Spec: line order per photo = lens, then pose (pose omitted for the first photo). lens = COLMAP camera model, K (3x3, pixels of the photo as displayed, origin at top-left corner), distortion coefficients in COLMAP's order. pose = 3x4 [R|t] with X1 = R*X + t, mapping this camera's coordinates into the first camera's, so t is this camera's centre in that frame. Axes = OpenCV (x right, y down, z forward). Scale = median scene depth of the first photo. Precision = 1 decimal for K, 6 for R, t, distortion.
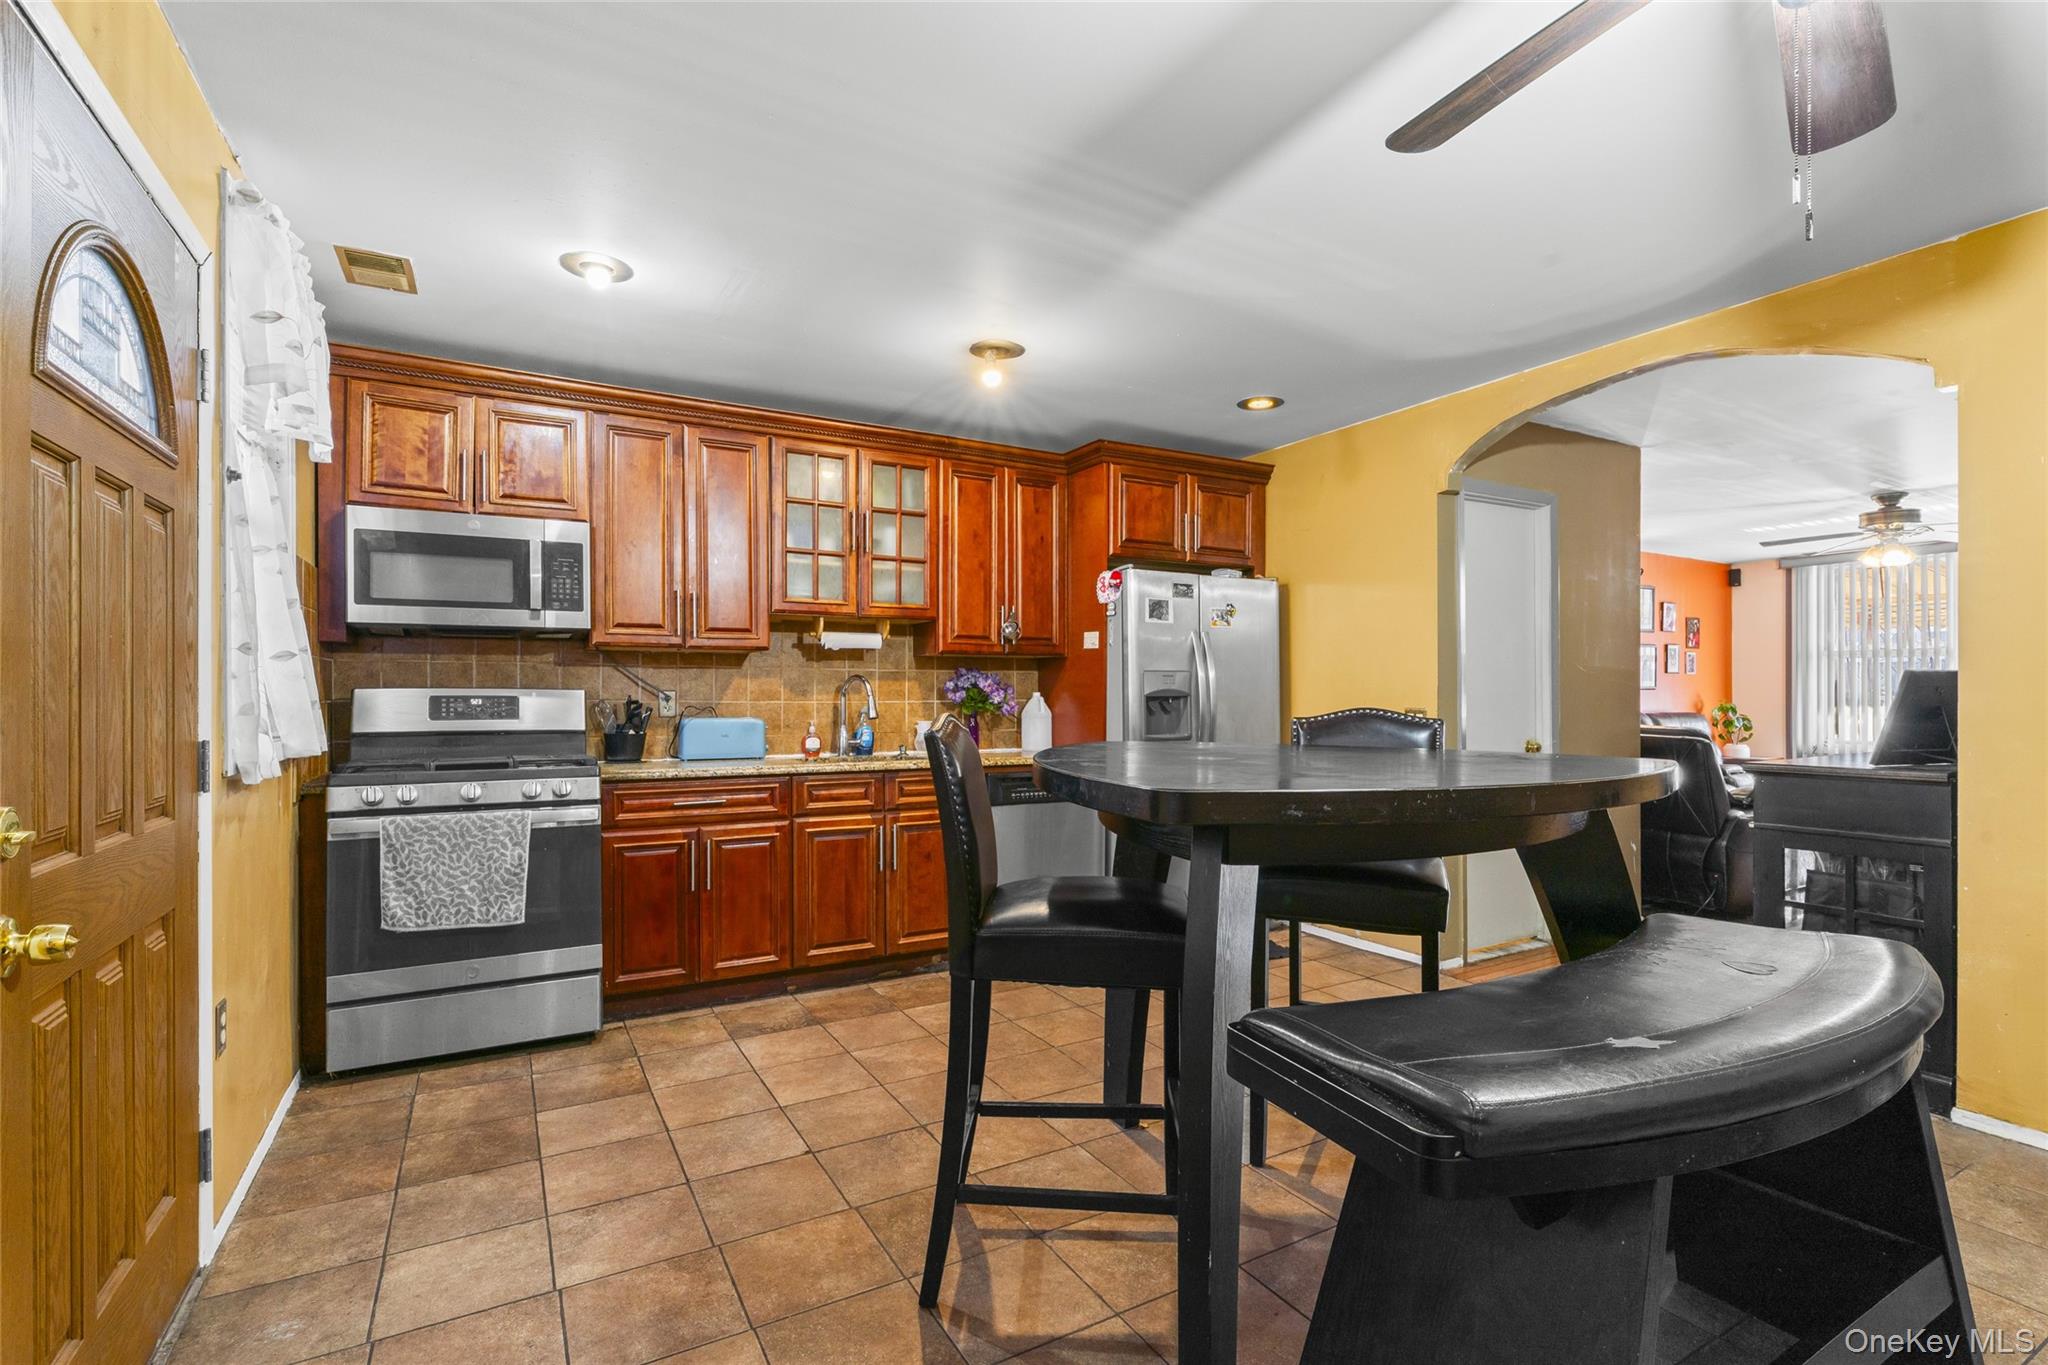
lens RADIAL K [[928.3, 0, 1023.2], [0, 928.3, 694.7], [0, 0, 1]] dist [-0.008598, 0.001263]
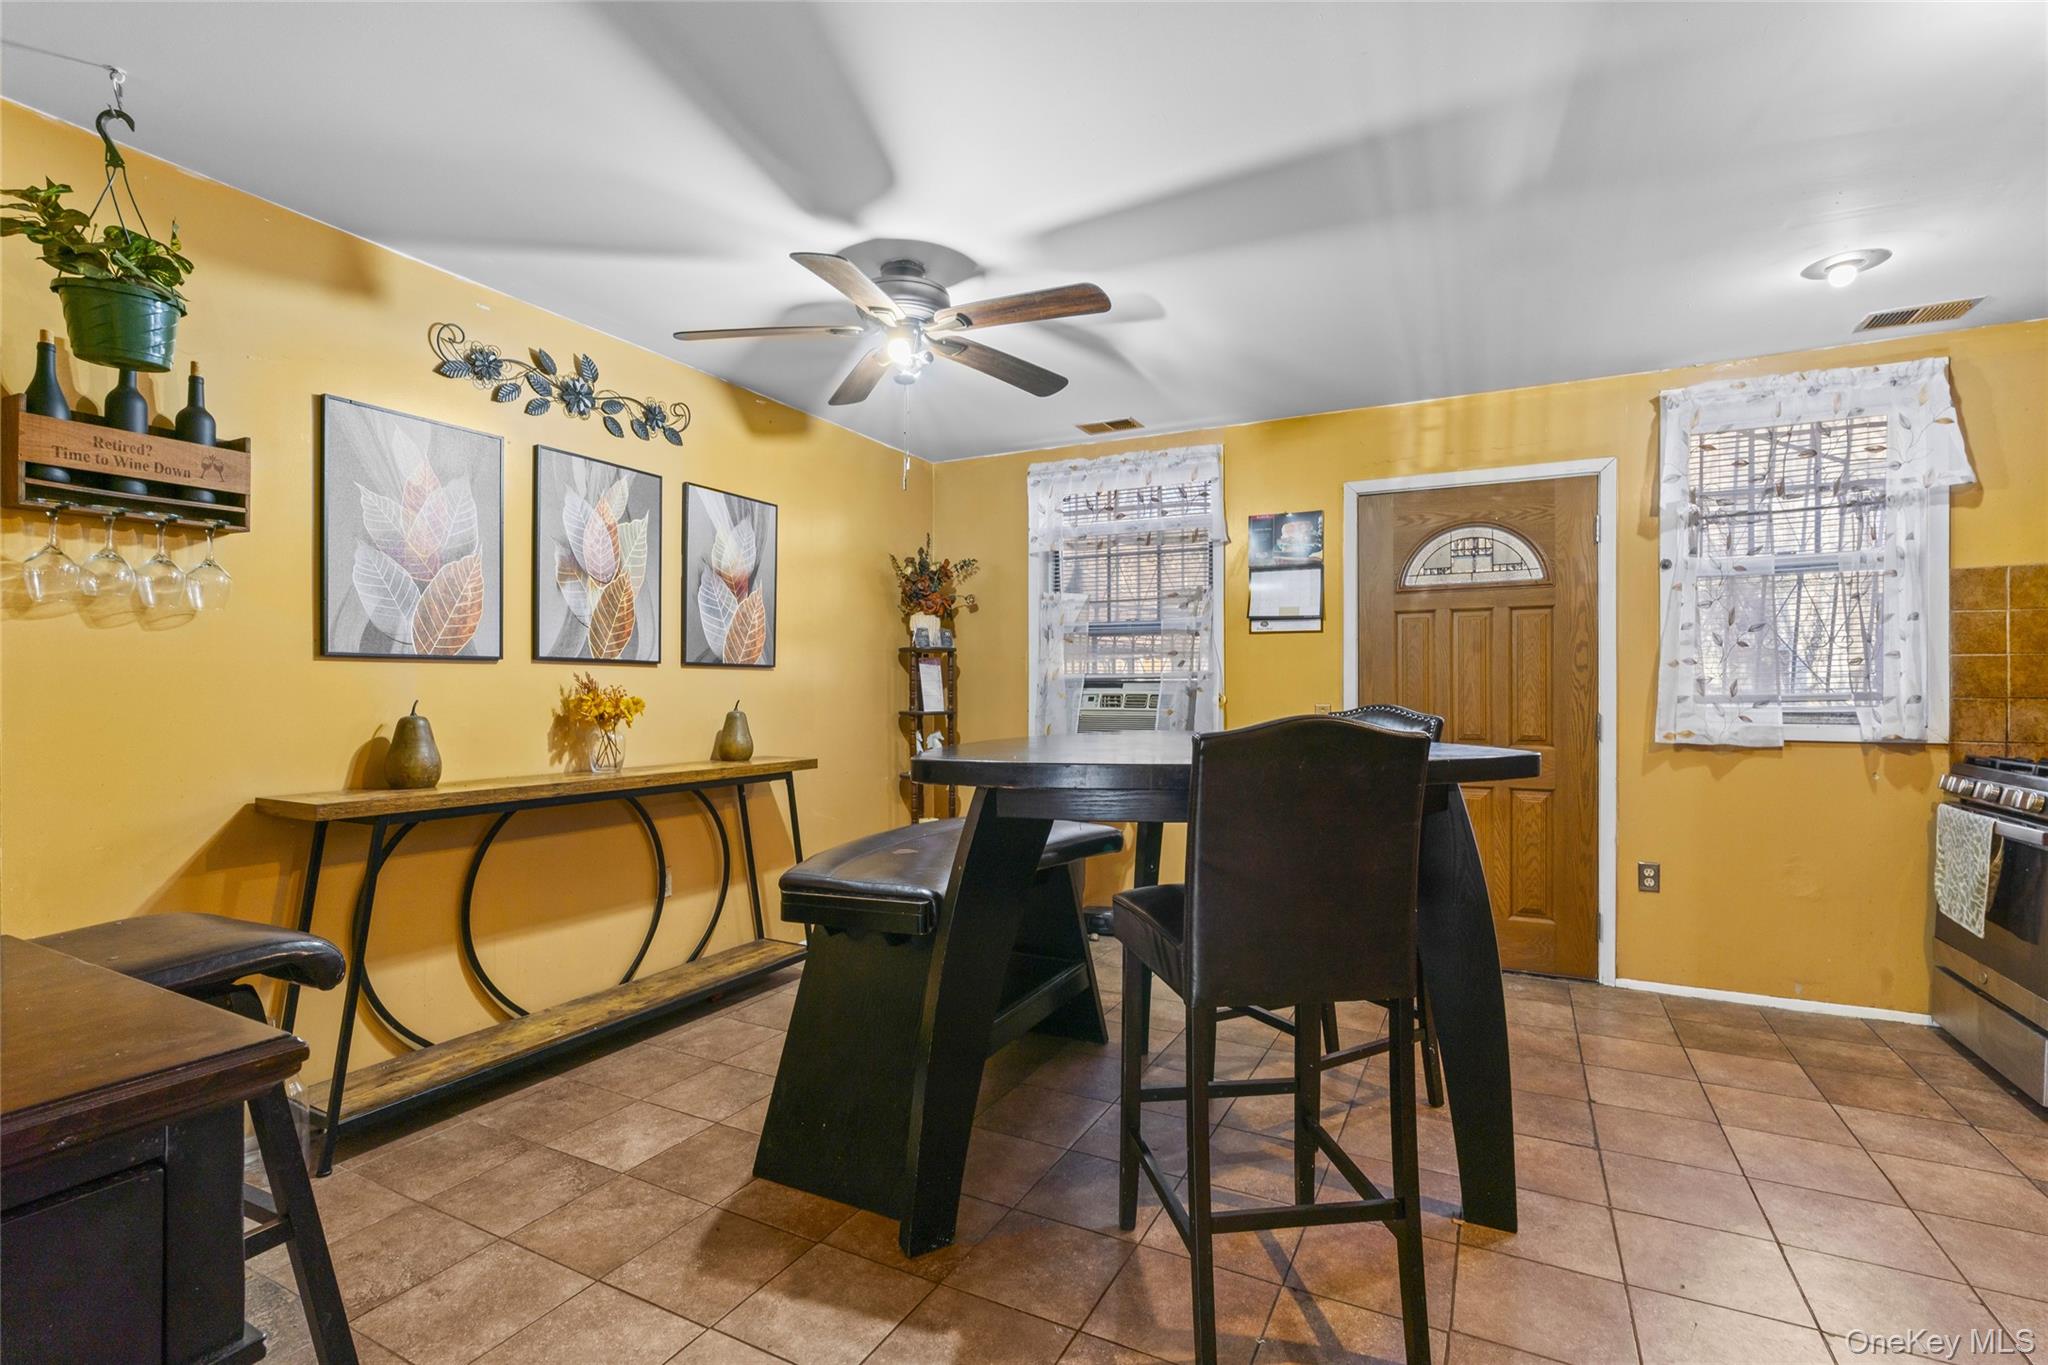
lens RADIAL K [[928.3, 0, 1009.8], [0, 928.3, 690.1], [0, 0, 1]] dist [-0.008598, 0.001263]
pose [[-0.841334, 0.000087, -0.540515, 0.634973], [-0.002247, 0.999991, 0.003660, -0.001719], [0.540511, 0.004294, -0.841326, 1.026808]]
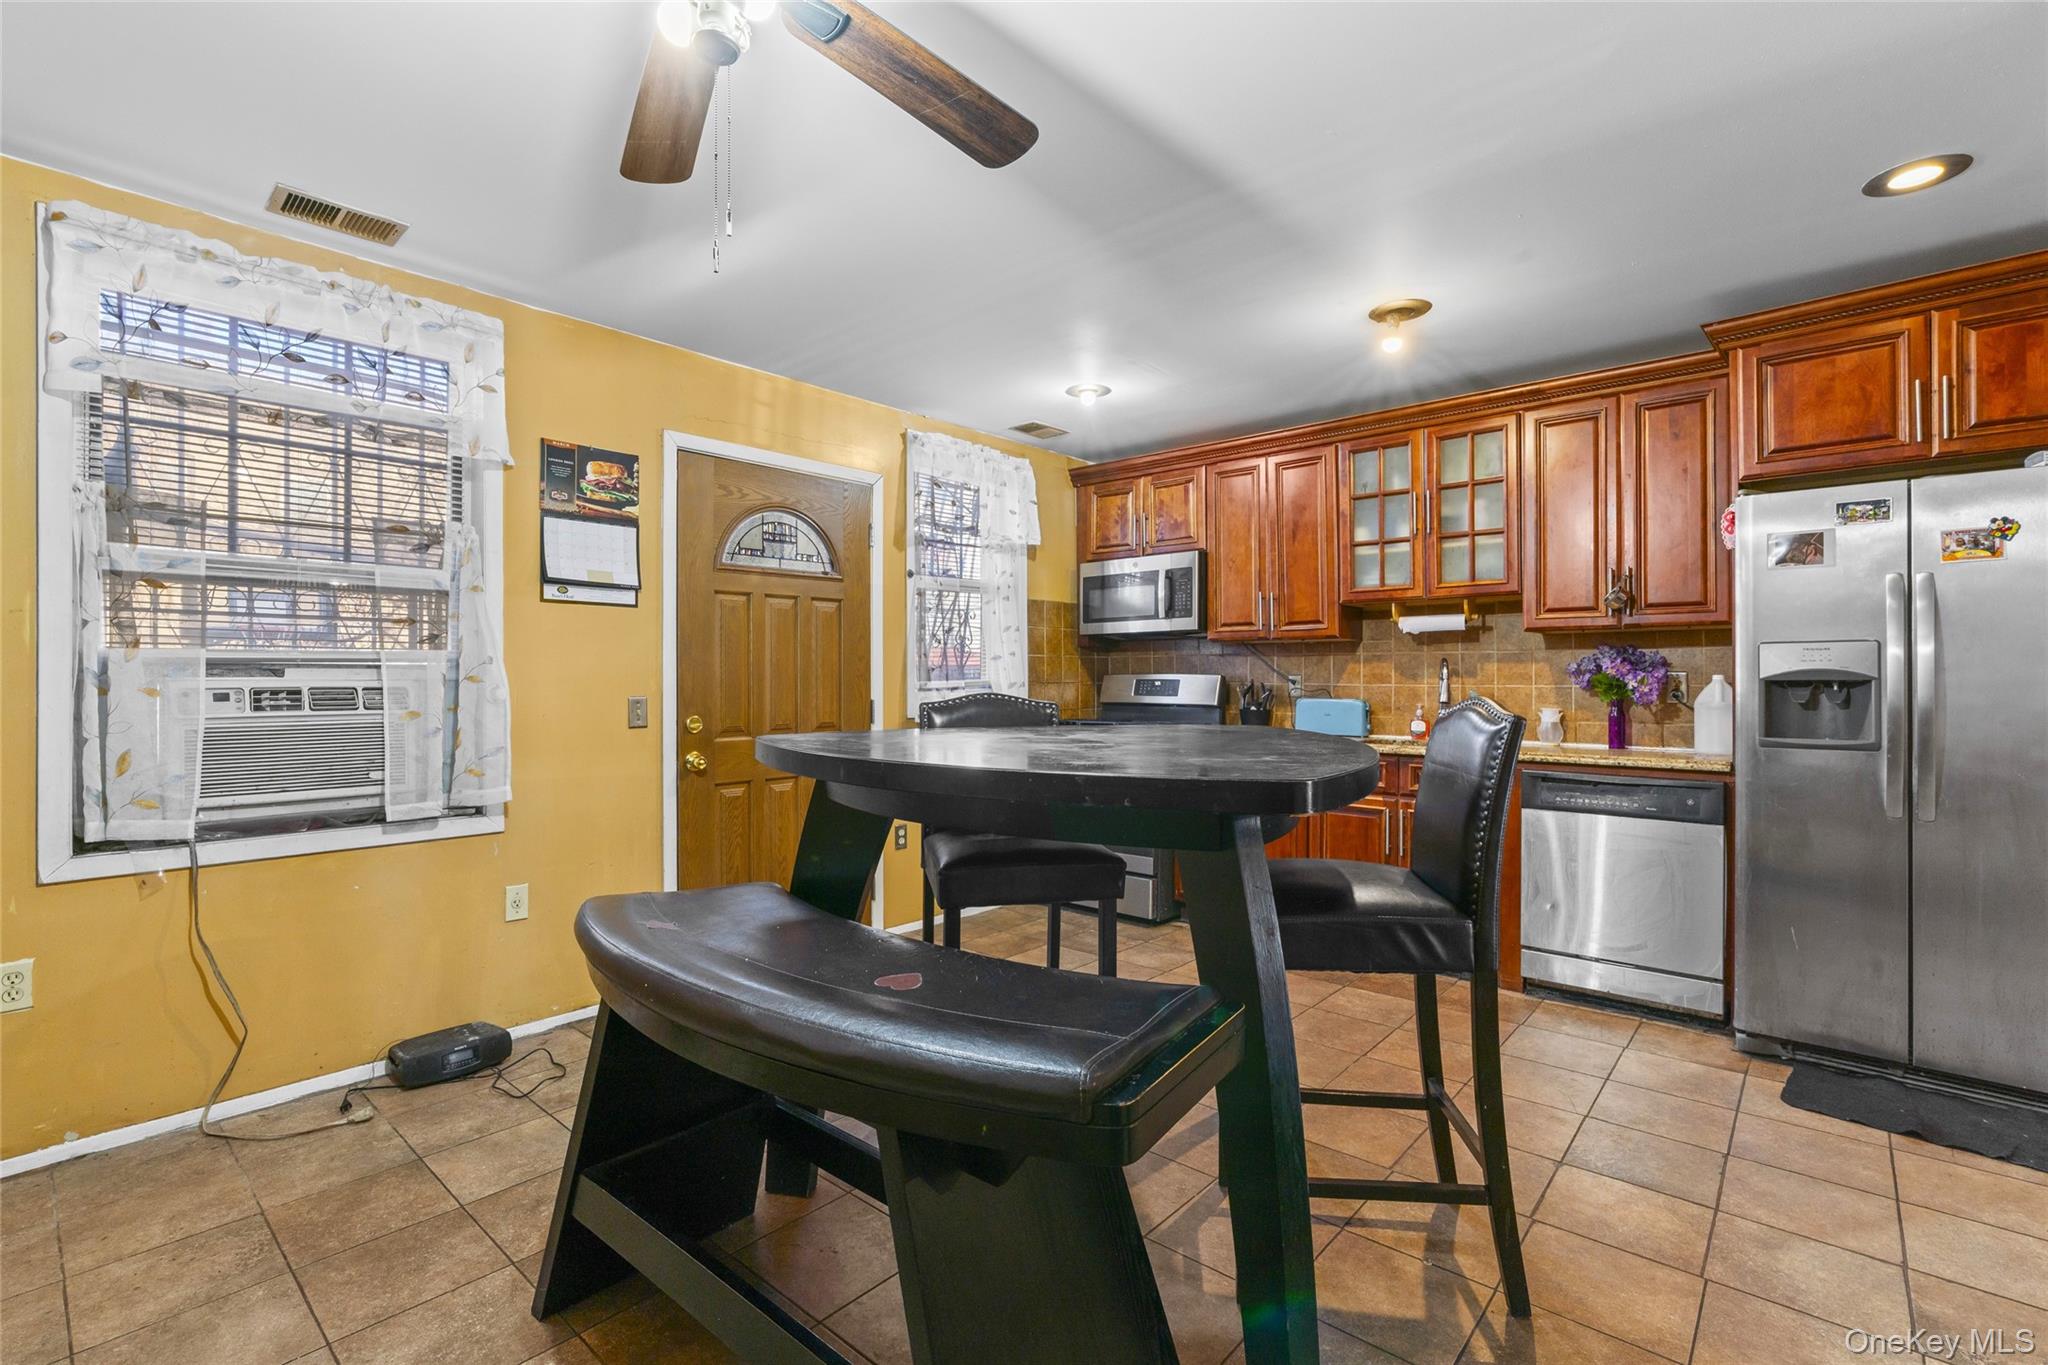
lens RADIAL K [[928.3, 0, 1039.0], [0, 928.3, 672.6], [0, 0, 1]] dist [-0.008598, 0.001263]
pose [[0.335247, -0.007243, -0.942103, 0.692795], [-0.000729, 0.999968, -0.007948, 0.002341], [0.942130, 0.003351, 0.335231, 0.323050]]
